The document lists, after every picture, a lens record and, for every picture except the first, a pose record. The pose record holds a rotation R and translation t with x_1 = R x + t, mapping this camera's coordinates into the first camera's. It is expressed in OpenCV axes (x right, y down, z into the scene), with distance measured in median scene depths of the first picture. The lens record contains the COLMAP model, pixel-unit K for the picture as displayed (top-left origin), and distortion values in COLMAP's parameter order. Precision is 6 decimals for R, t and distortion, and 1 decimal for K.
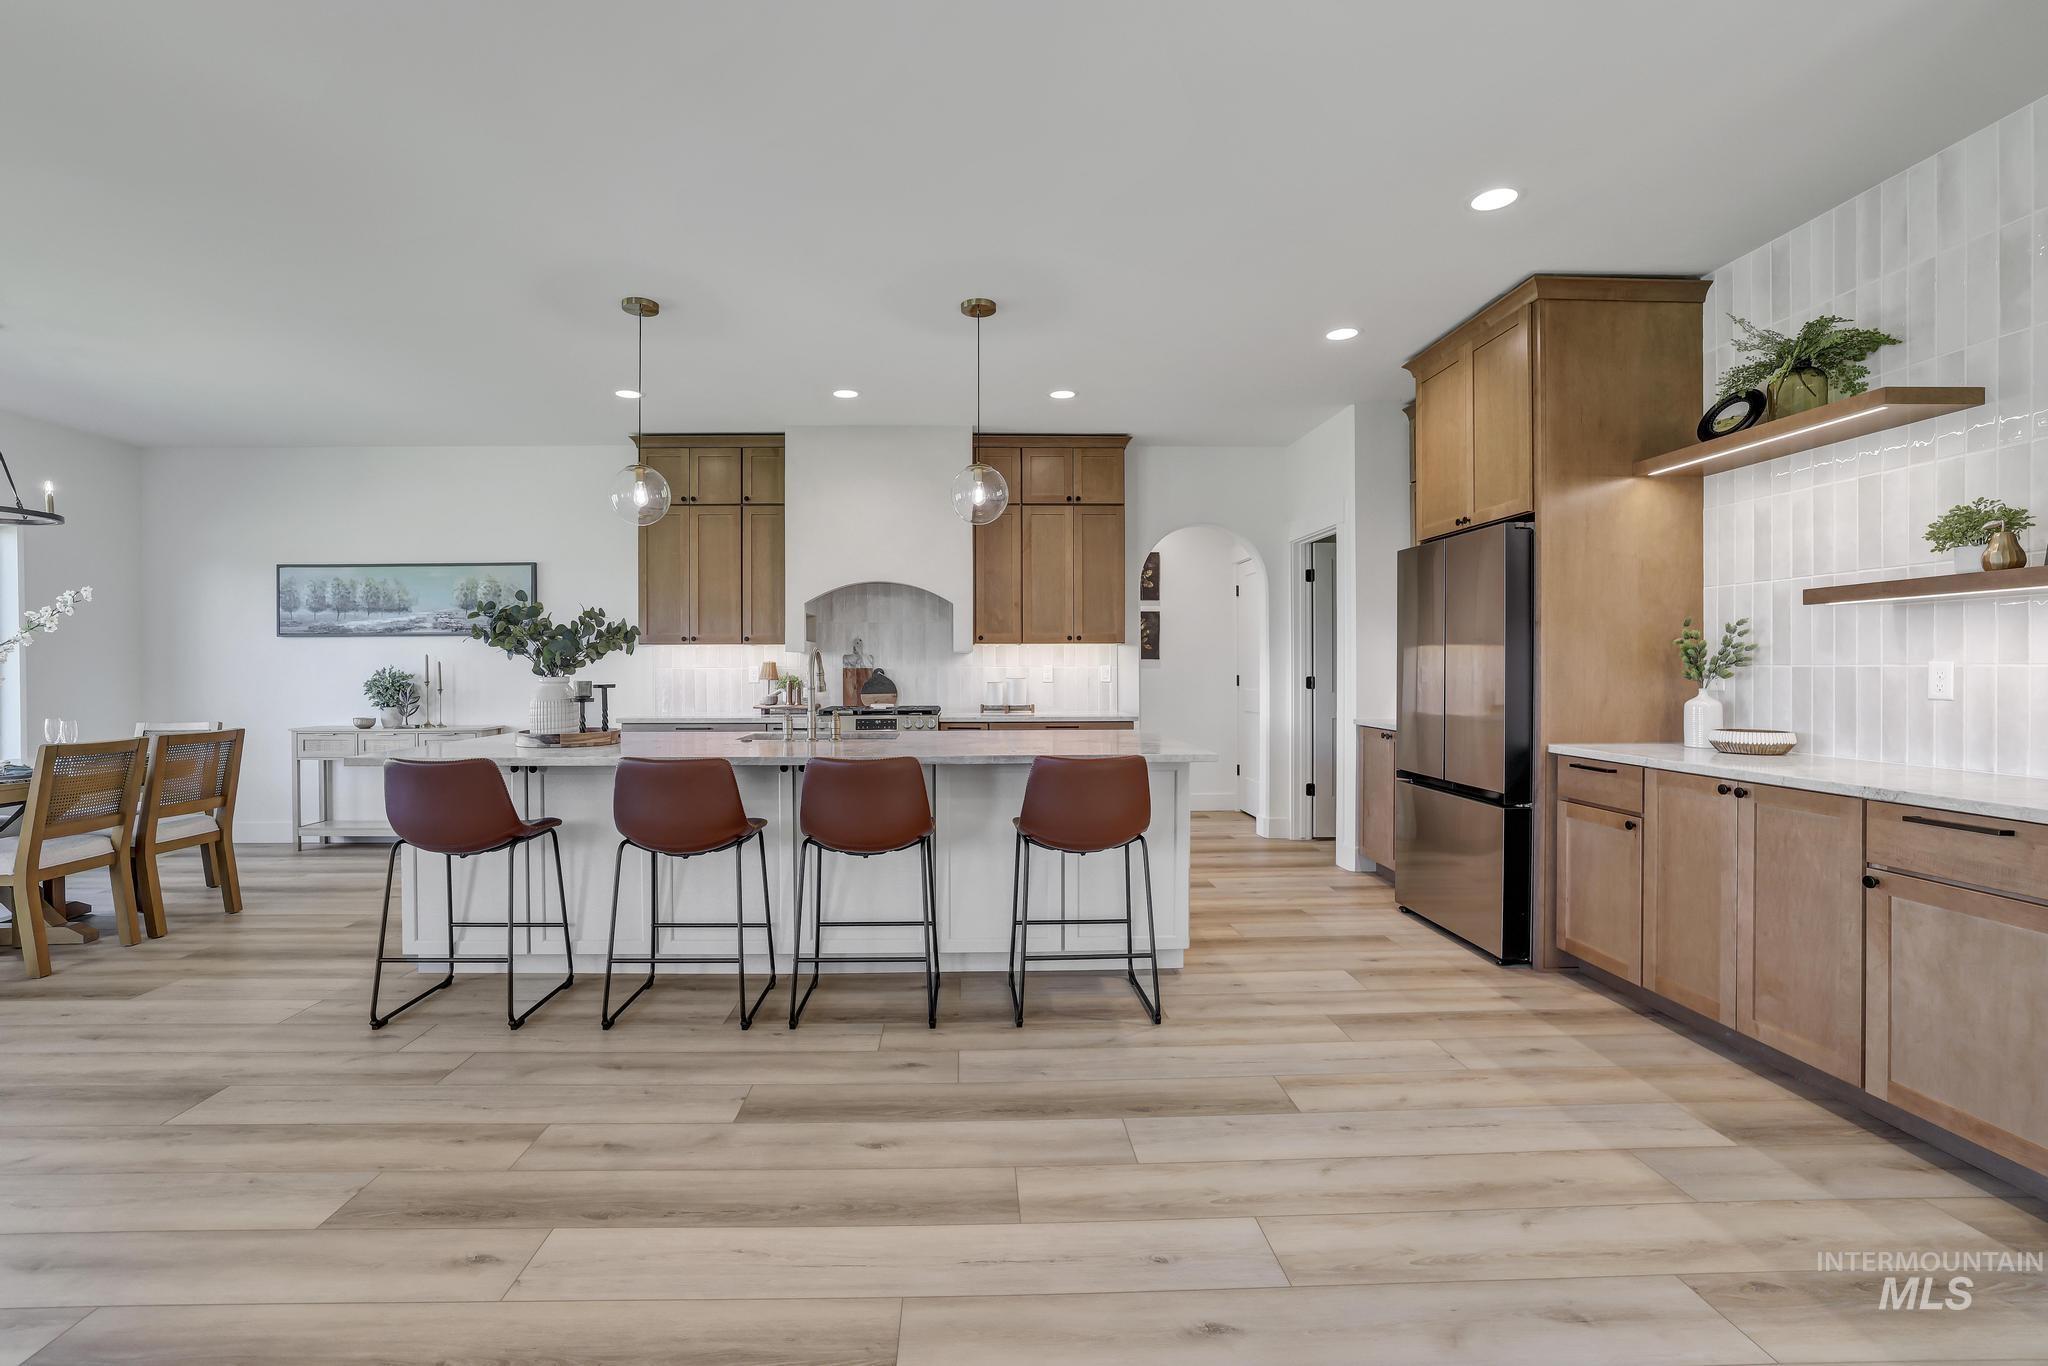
lens RADIAL K [[898.1, 0, 991.5], [0, 898.1, 676.6], [0, 0, 1]] dist [-0.034354, 0.010464]
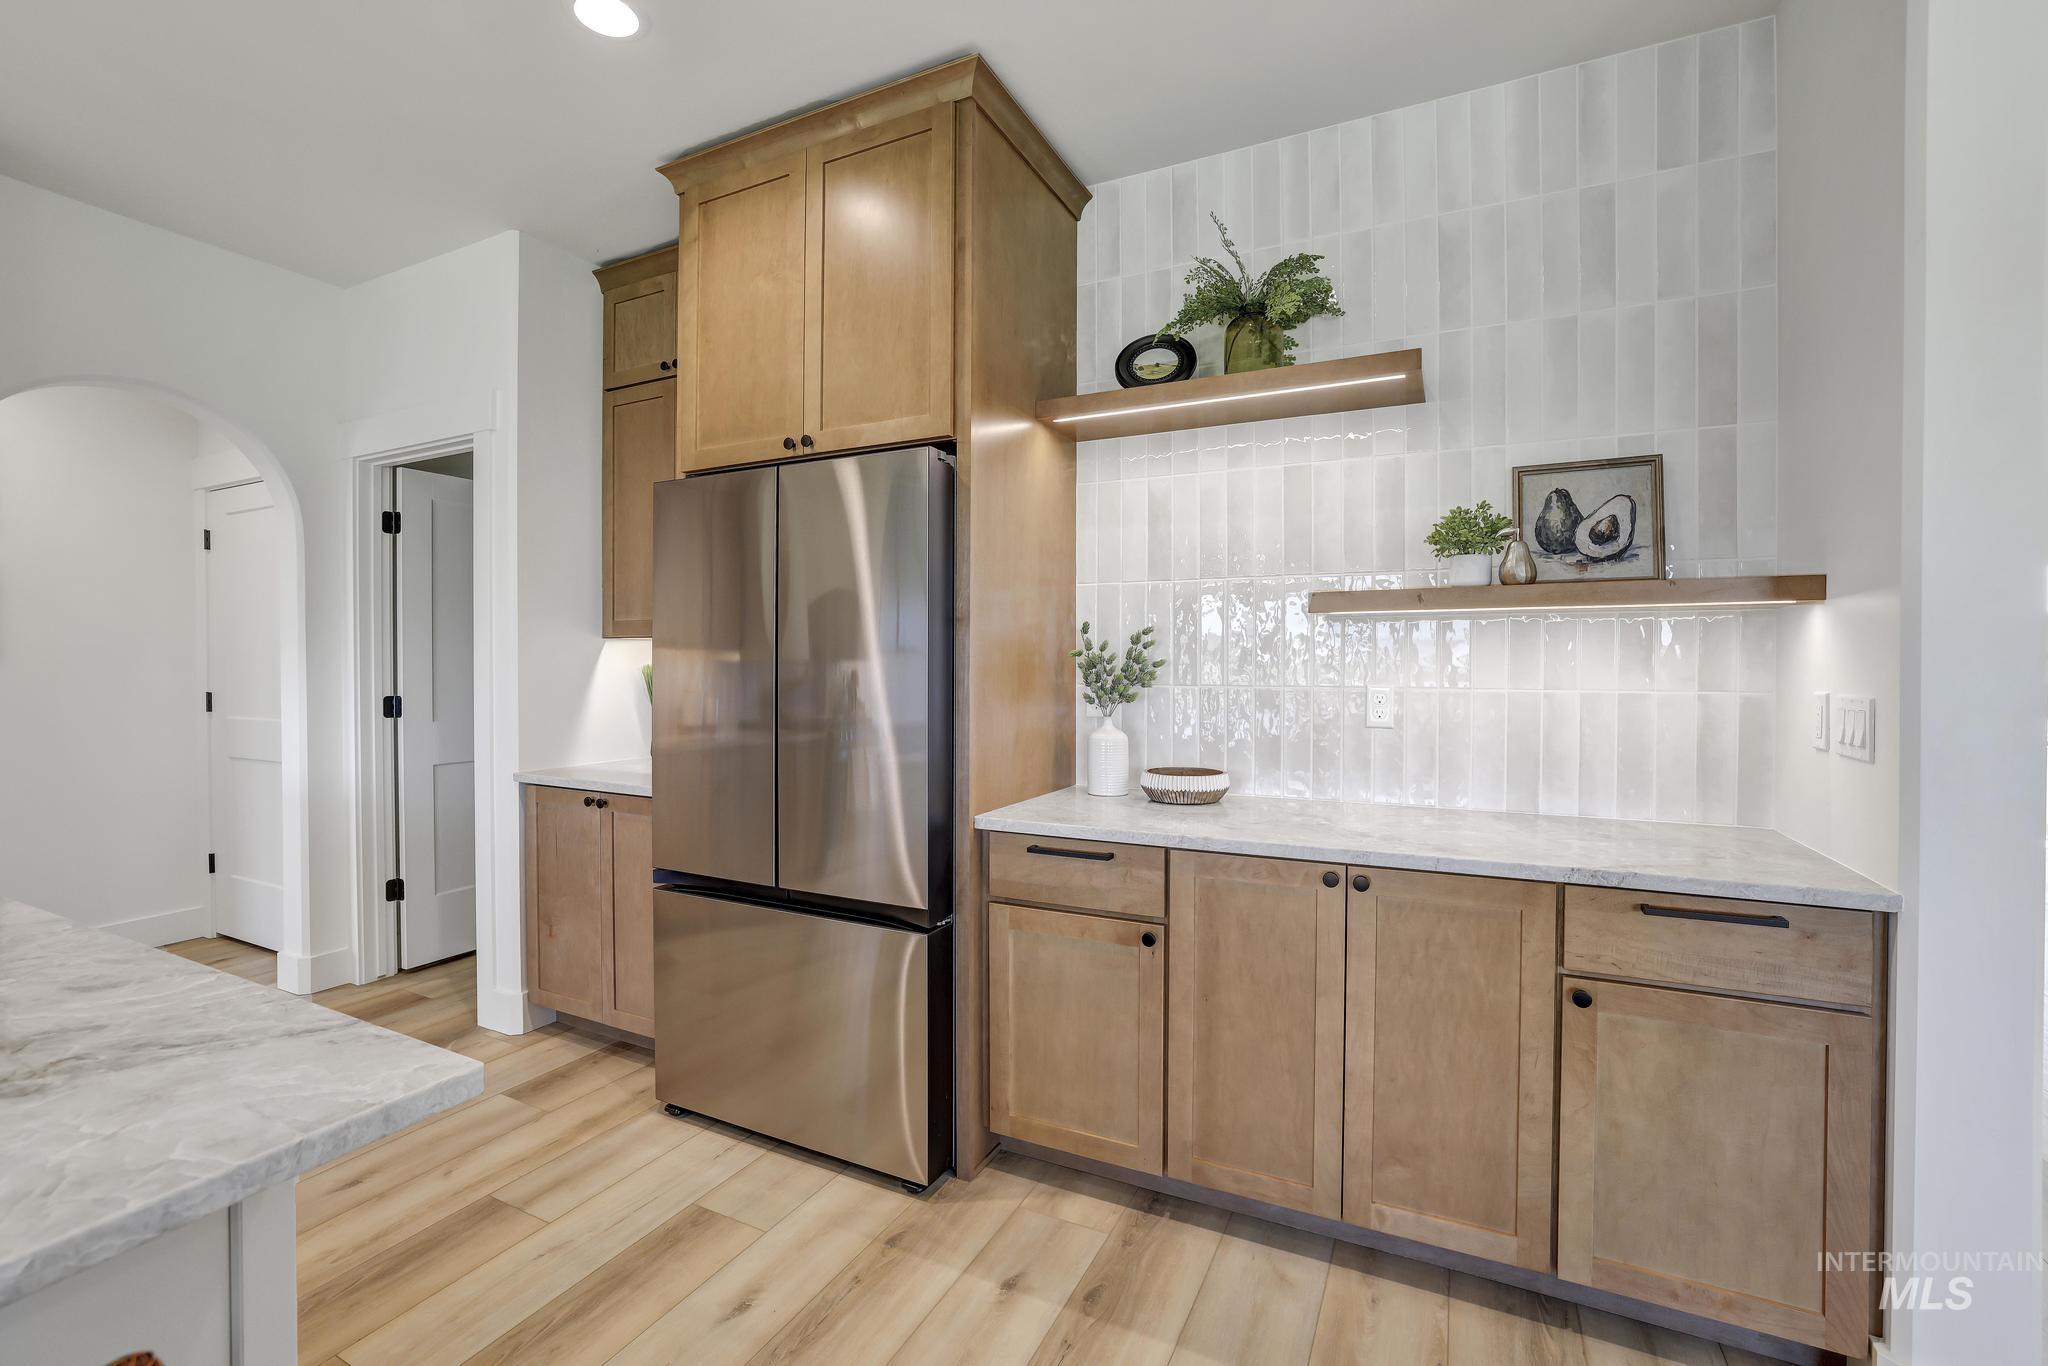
lens RADIAL K [[898.1, 0, 1017.3], [0, 898.1, 670.0], [0, 0, 1]] dist [-0.034354, 0.010464]
pose [[0.479918, -0.003731, 0.877305, 0.067863], [0.006319, 0.999980, 0.000796, -0.020668], [-0.877291, 0.005162, 0.479932, 0.525221]]
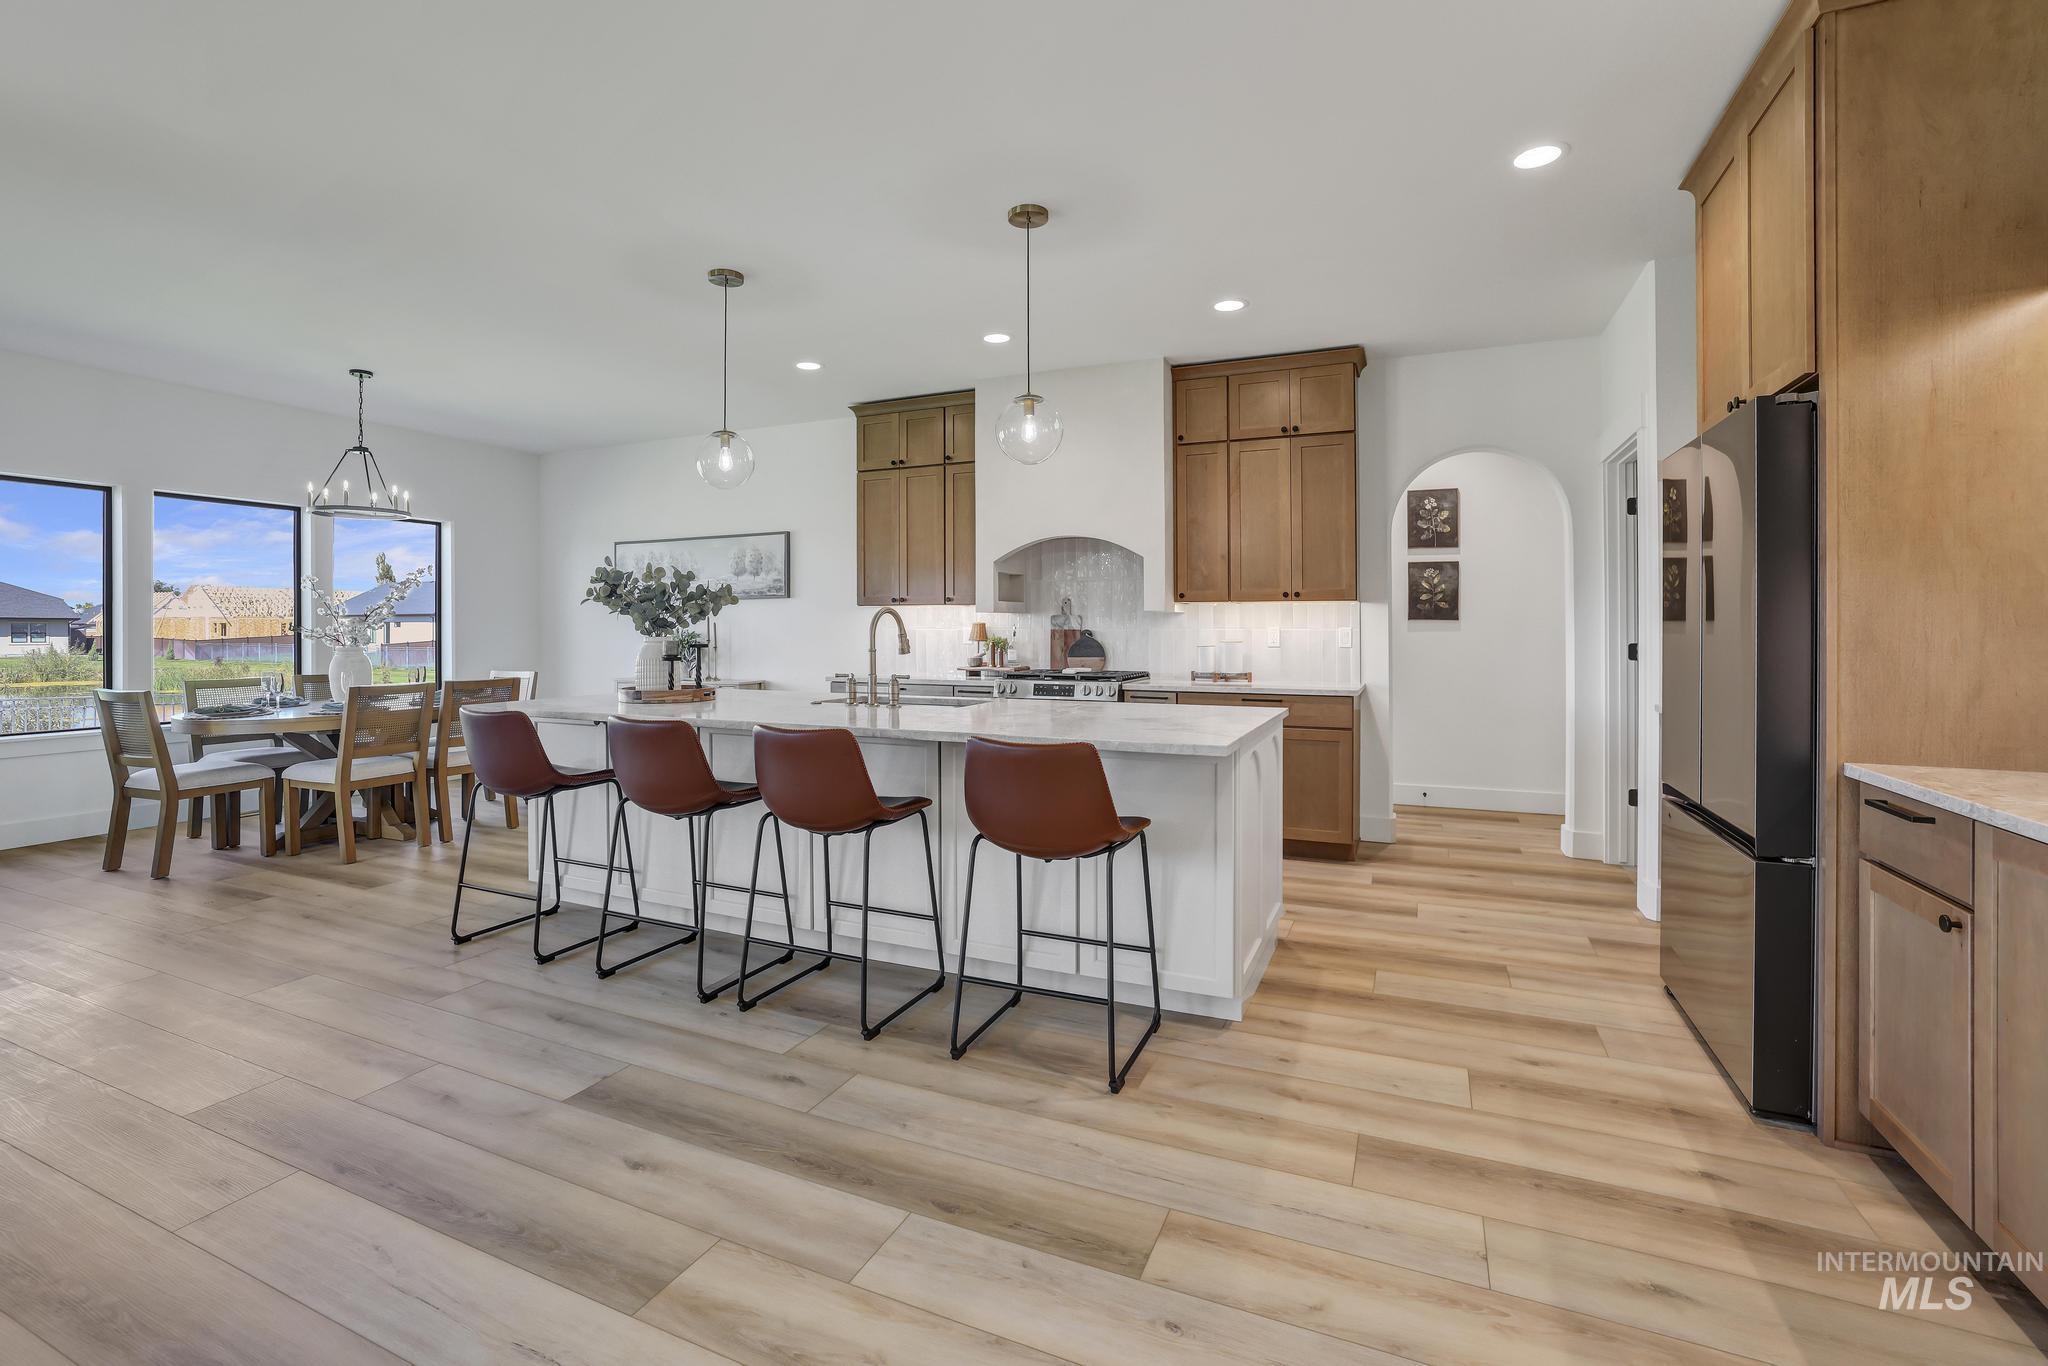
lens RADIAL K [[898.1, 0, 1024.4], [0, 898.1, 630.2], [0, 0, 1]] dist [-0.034354, 0.010464]
pose [[0.903522, 0.004381, -0.428519, 0.300818], [-0.008080, 0.999944, -0.006813, -0.002880], [0.428465, 0.009618, 0.903507, 0.183119]]
